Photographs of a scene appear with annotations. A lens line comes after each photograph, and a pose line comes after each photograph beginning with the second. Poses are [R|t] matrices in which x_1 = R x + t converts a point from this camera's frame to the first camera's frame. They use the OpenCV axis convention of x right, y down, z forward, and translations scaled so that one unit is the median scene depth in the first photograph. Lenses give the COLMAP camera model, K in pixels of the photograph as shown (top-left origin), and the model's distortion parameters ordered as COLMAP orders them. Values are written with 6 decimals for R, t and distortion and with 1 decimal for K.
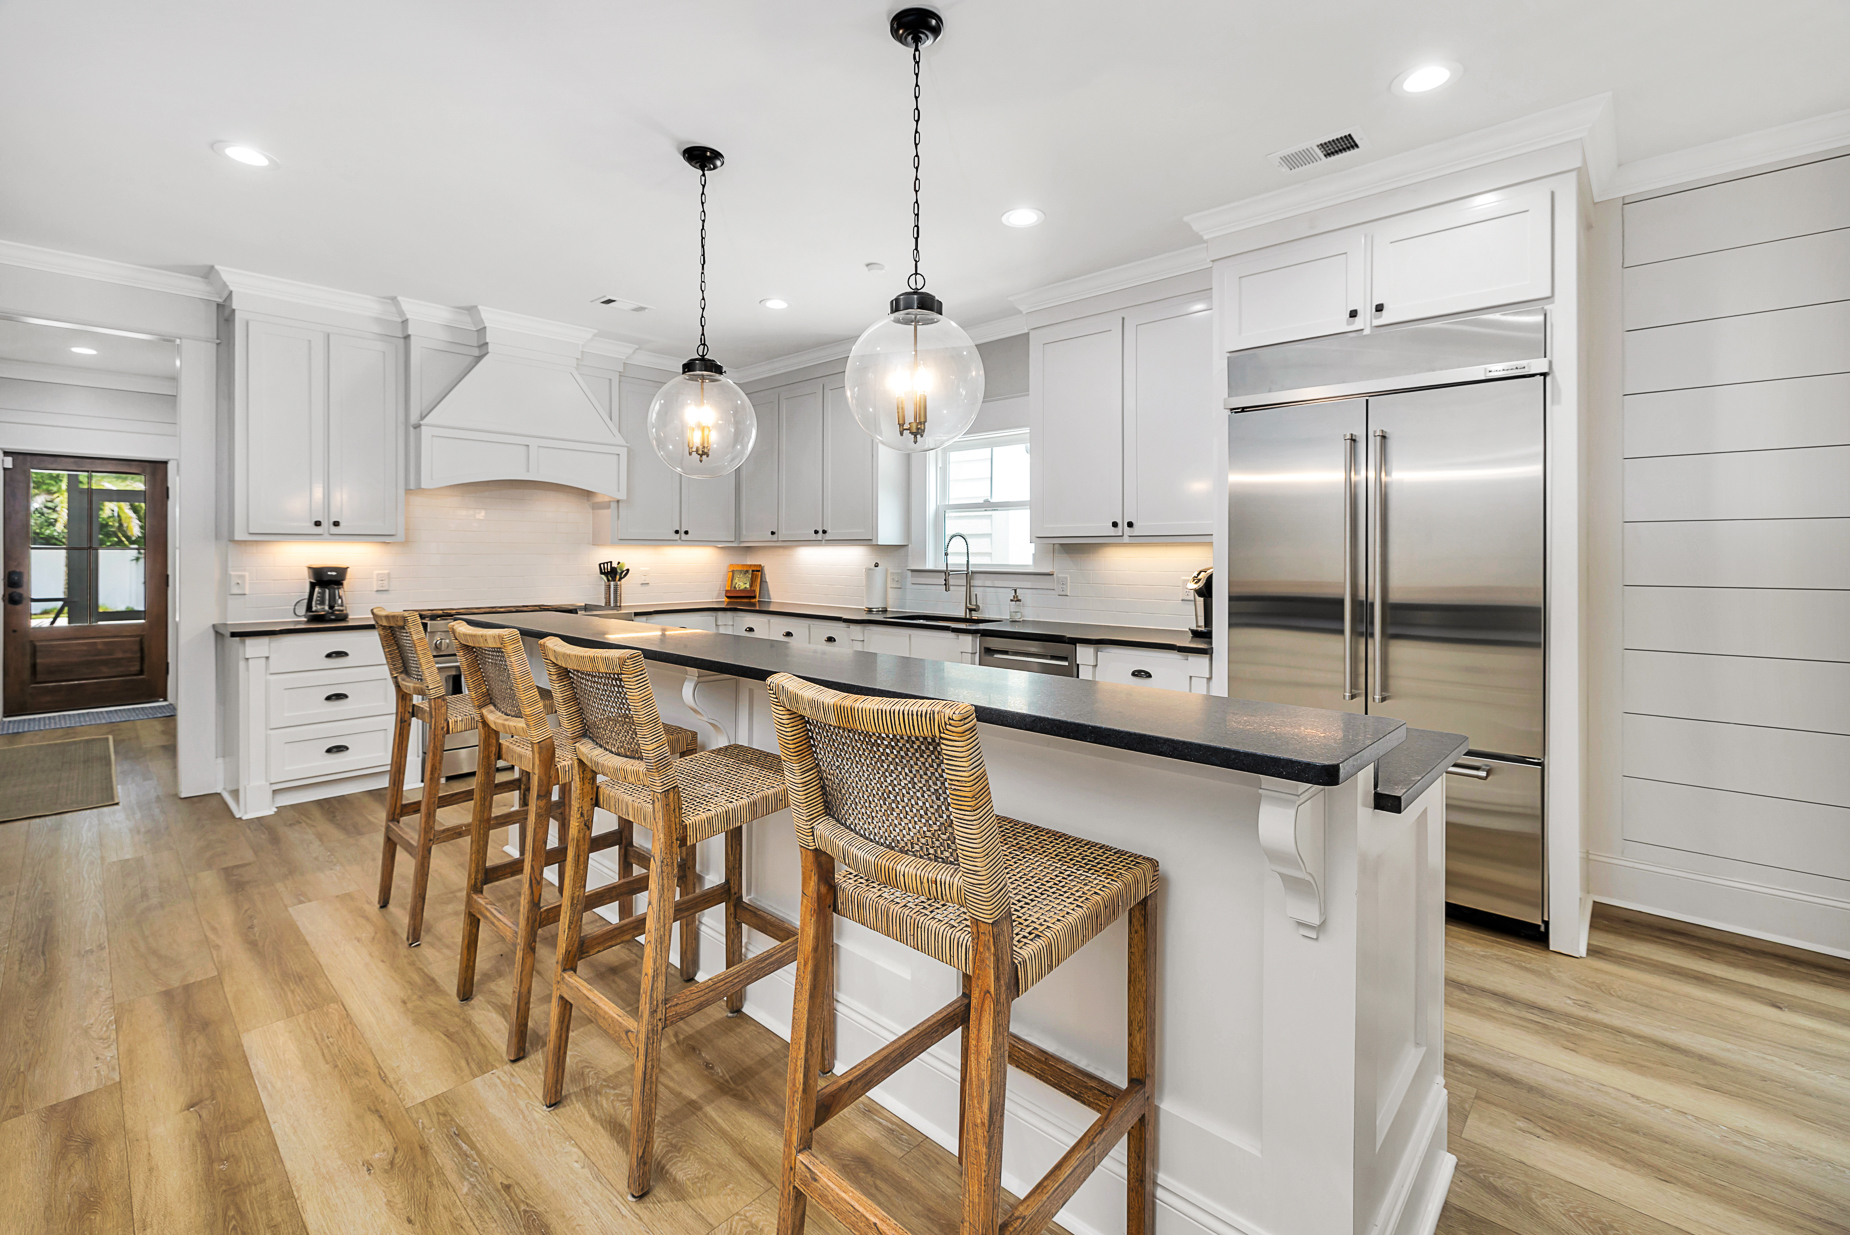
lens RADIAL K [[795.1, 0, 919.1], [0, 795.1, 552.1], [0, 0, 1]] dist [-0.000040, 0.000291]
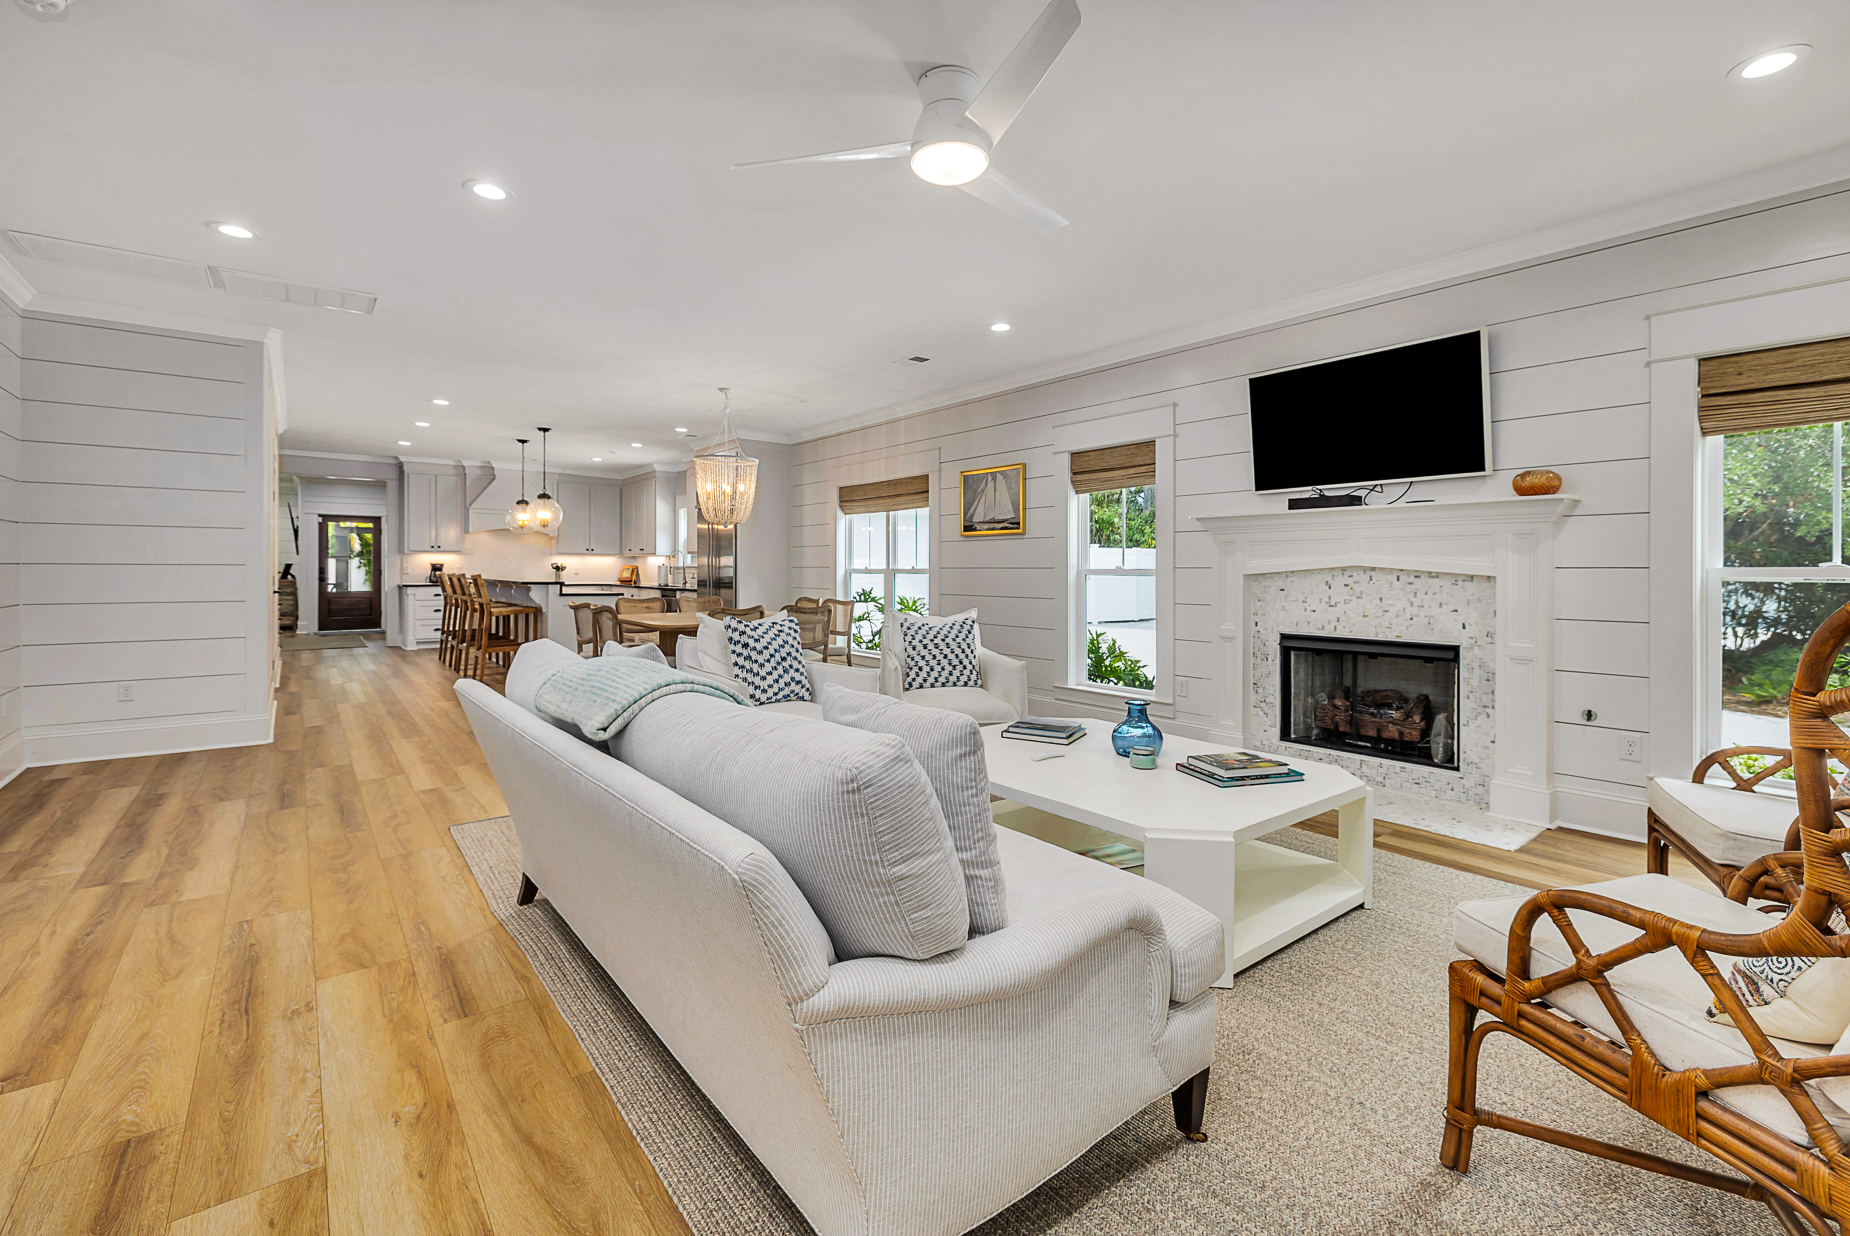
lens RADIAL K [[805.9, 0, 921.9], [0, 805.9, 568.4], [0, 0, 1]] dist [0.000643, 0.000089]
pose [[0.987387, 0.001509, -0.158318, 1.268553], [-0.001179, 0.999997, 0.002177, 0.027041], [0.158321, -0.001963, 0.987386, -1.382823]]
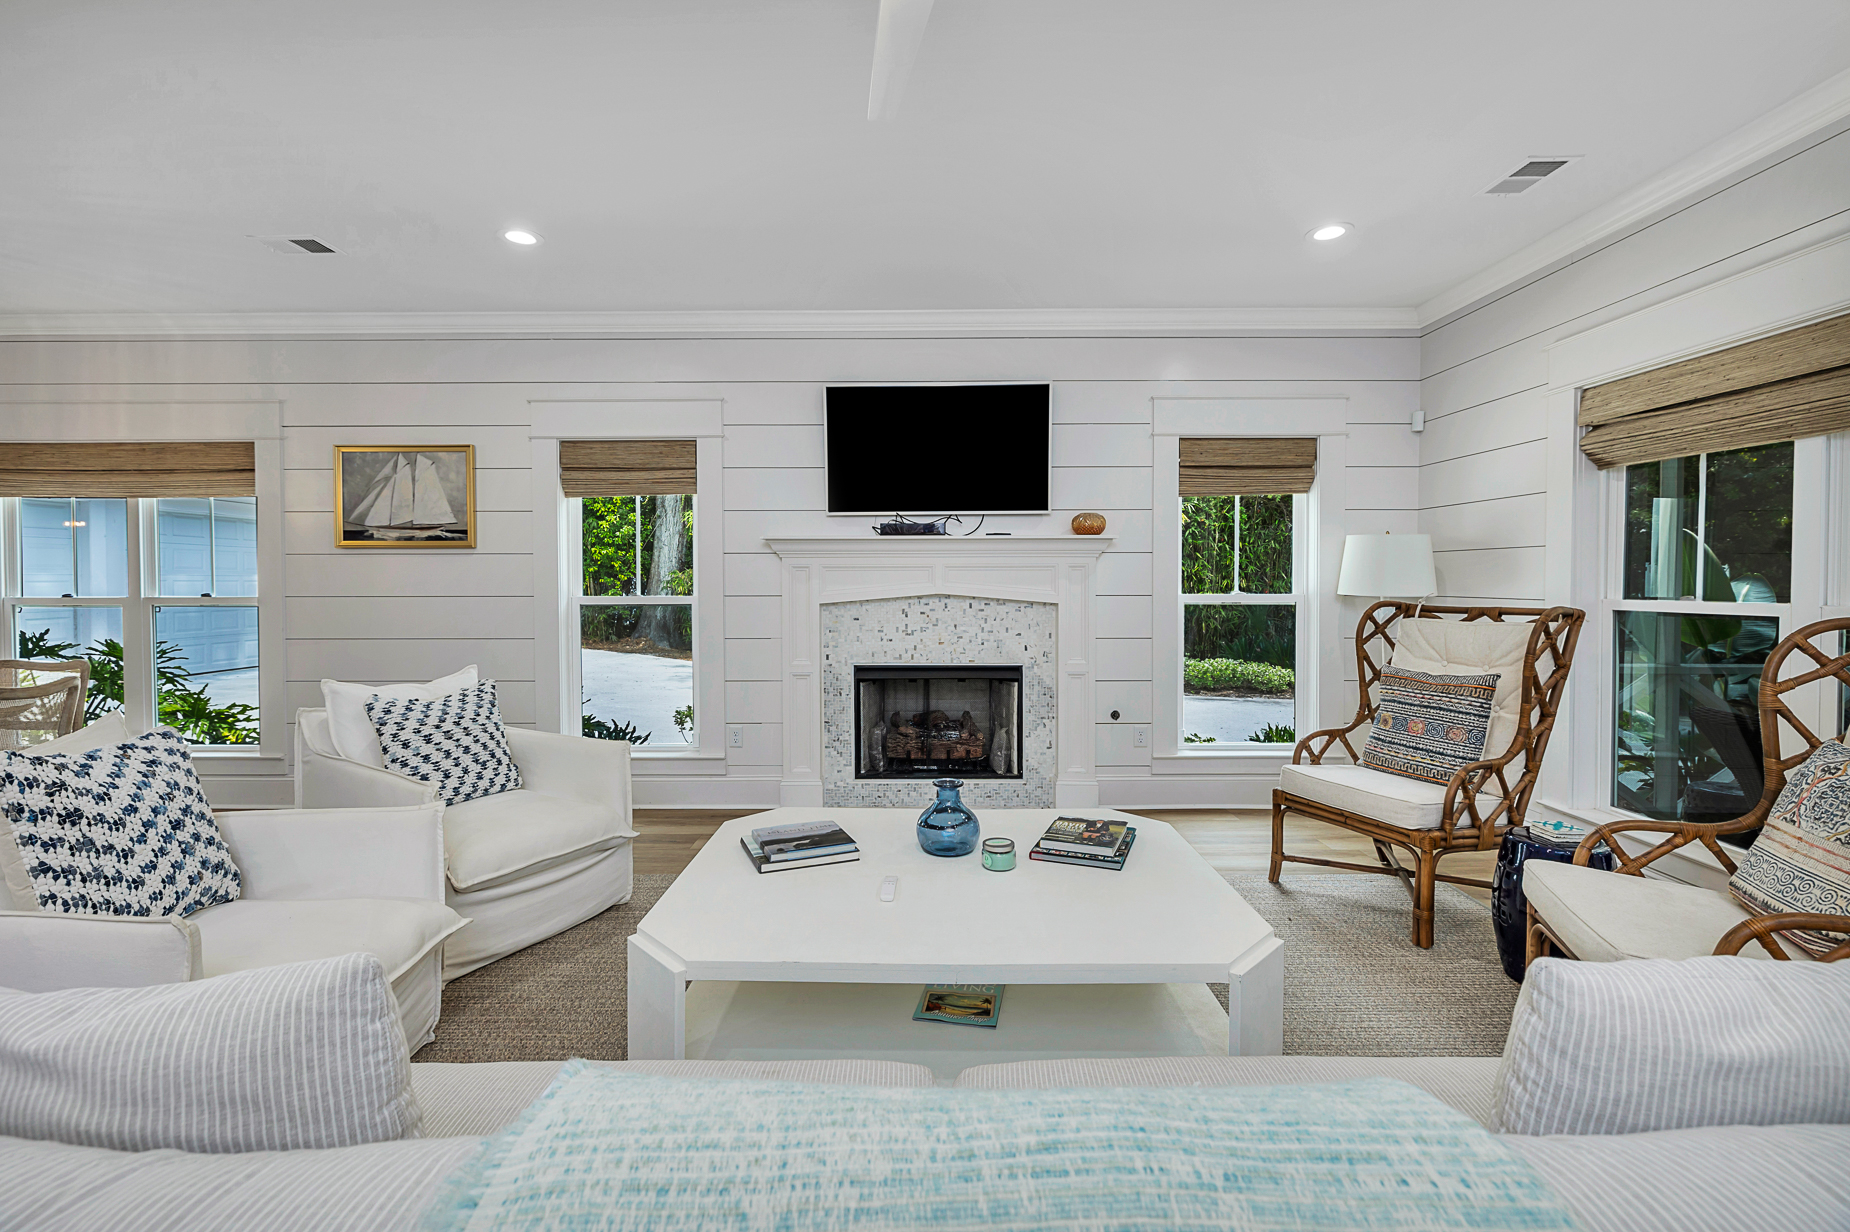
lens RADIAL K [[790.4, 0, 920.6], [0, 790.4, 601.8], [0, 0, 1]] dist [-0.001191, -0.000042]
pose [[0.737959, -0.019224, 0.674572, 0.962078], [-0.000386, 0.999582, 0.028907, 0.006693], [-0.674846, -0.021592, 0.737643, -1.029753]]
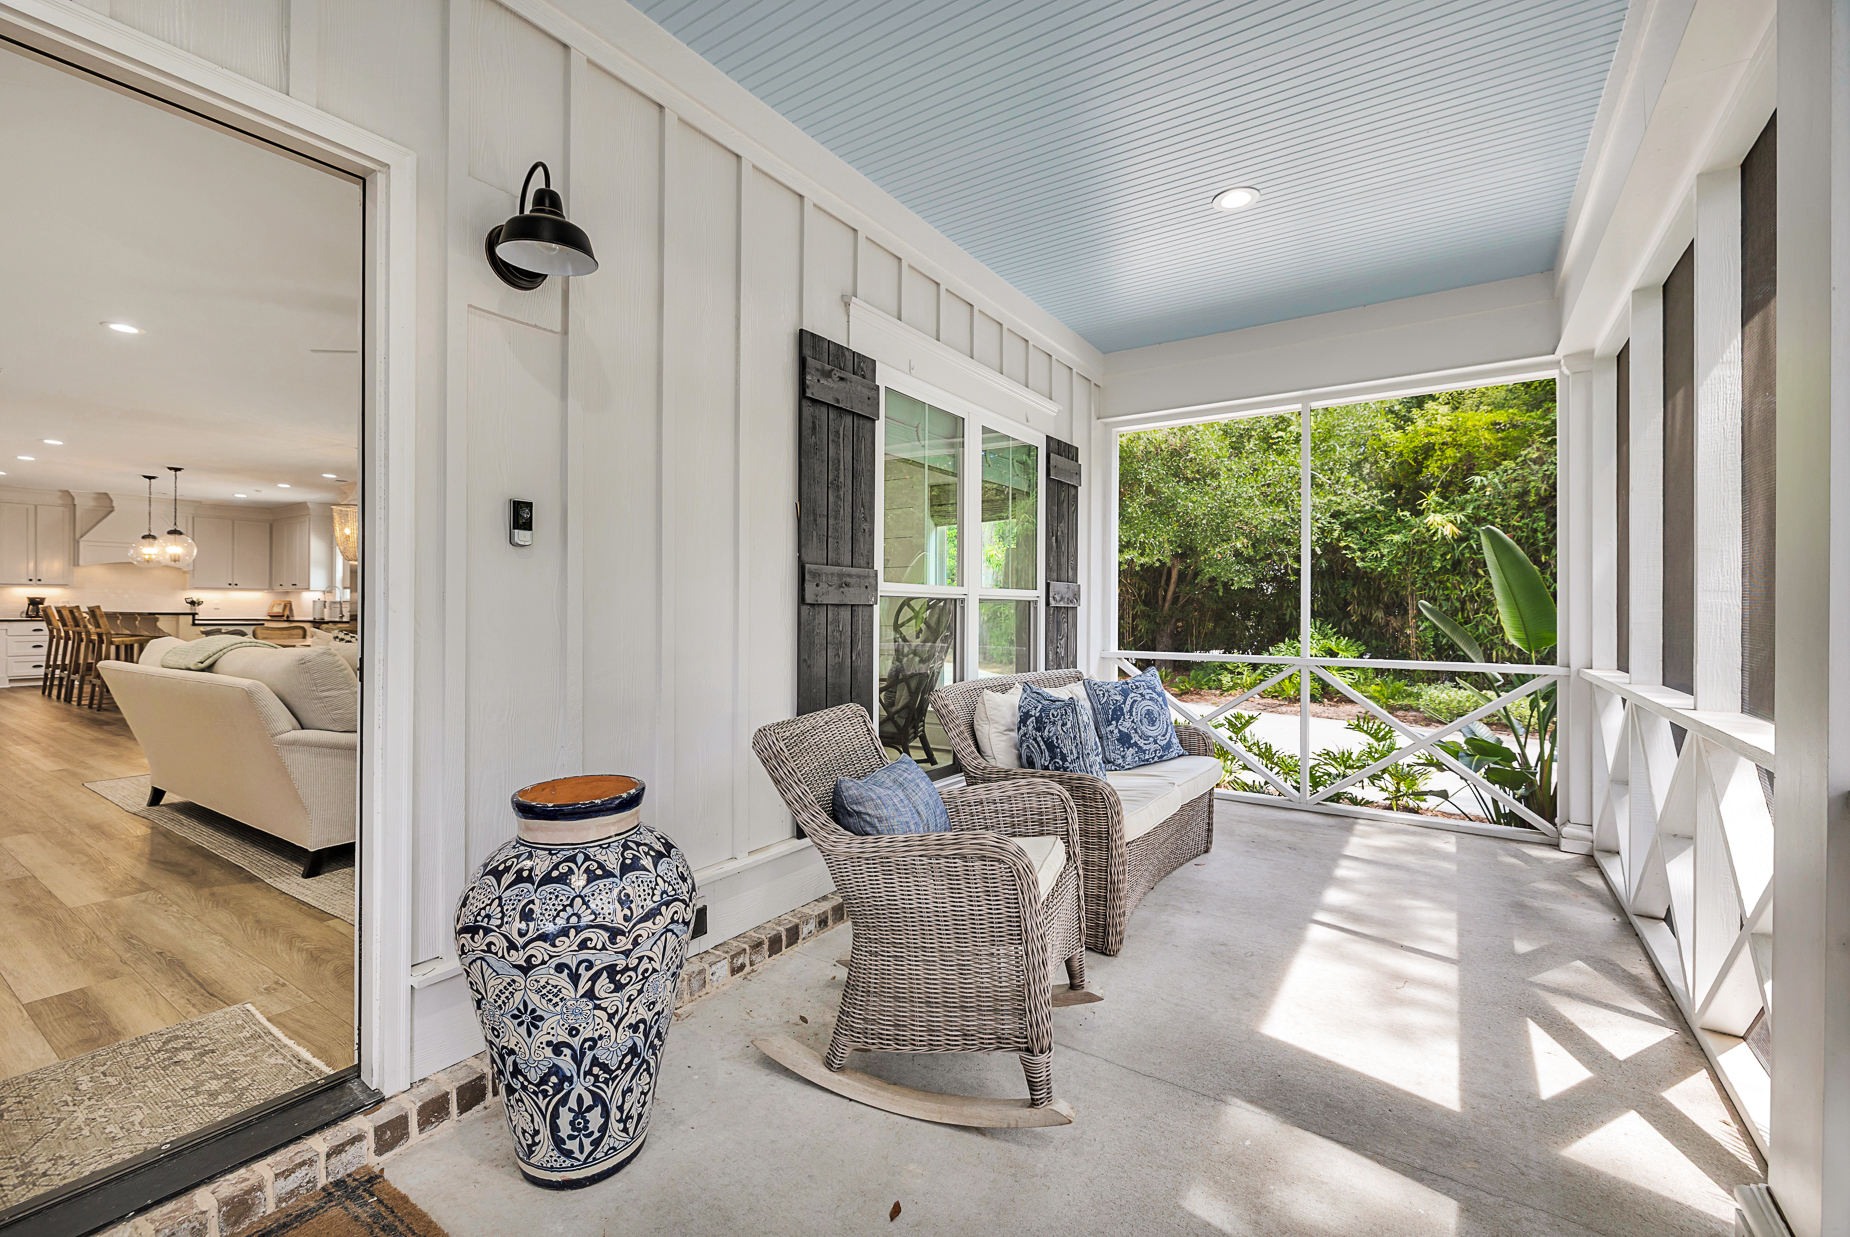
lens RADIAL K [[790.4, 0, 920.6], [0, 790.4, 604.3], [0, 0, 1]] dist [-0.001191, -0.000042]
pose [[0.987762, 0.001119, 0.155962, 1.632018], [-0.000588, 0.999994, -0.003451, 0.047522], [-0.155965, 0.003317, 0.987757, -1.901853]]
